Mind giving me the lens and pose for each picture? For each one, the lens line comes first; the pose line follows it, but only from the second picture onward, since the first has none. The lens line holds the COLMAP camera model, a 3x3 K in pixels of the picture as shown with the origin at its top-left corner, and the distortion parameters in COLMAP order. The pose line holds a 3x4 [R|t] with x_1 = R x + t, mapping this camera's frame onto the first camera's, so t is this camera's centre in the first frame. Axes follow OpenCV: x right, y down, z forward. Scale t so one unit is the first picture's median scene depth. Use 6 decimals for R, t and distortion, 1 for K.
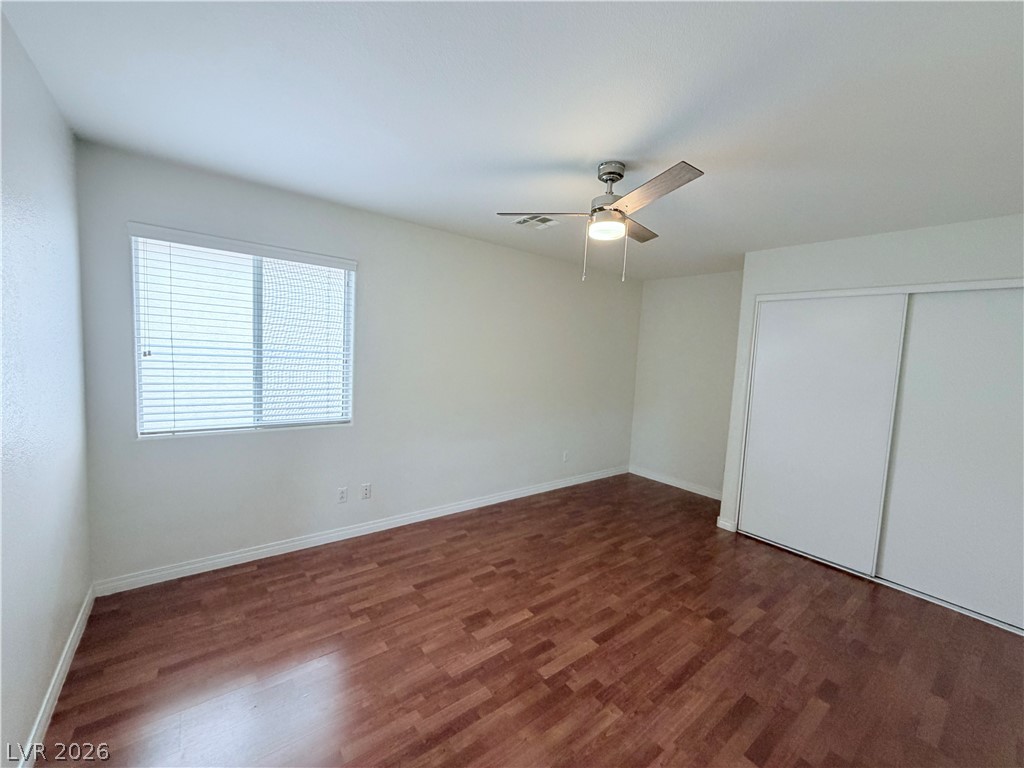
lens RADIAL K [[409.0, 0, 511.4], [0, 409.0, 382.9], [0, 0, 1]] dist [-0.003725, 0.000790]
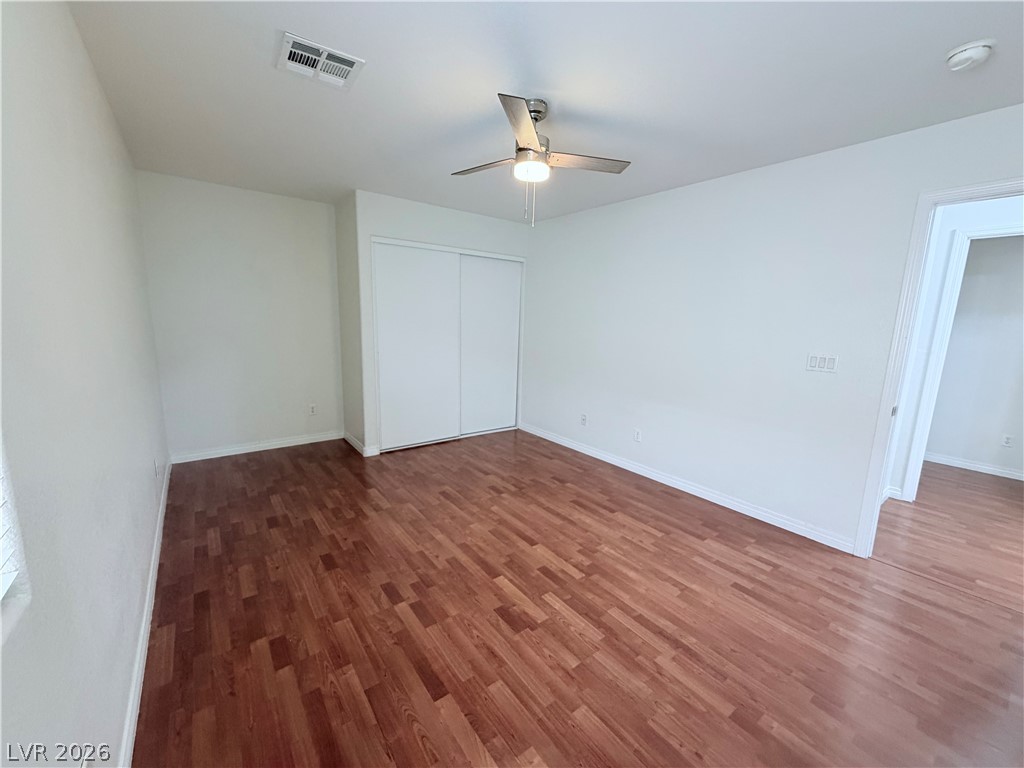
lens RADIAL K [[409.0, 0, 503.7], [0, 409.0, 385.5], [0, 0, 1]] dist [-0.003725, 0.000790]
pose [[0.023581, -0.220722, 0.975052, -0.707140], [0.051918, 0.974277, 0.219291, -0.067683], [-0.998373, 0.045451, 0.034434, 0.857618]]
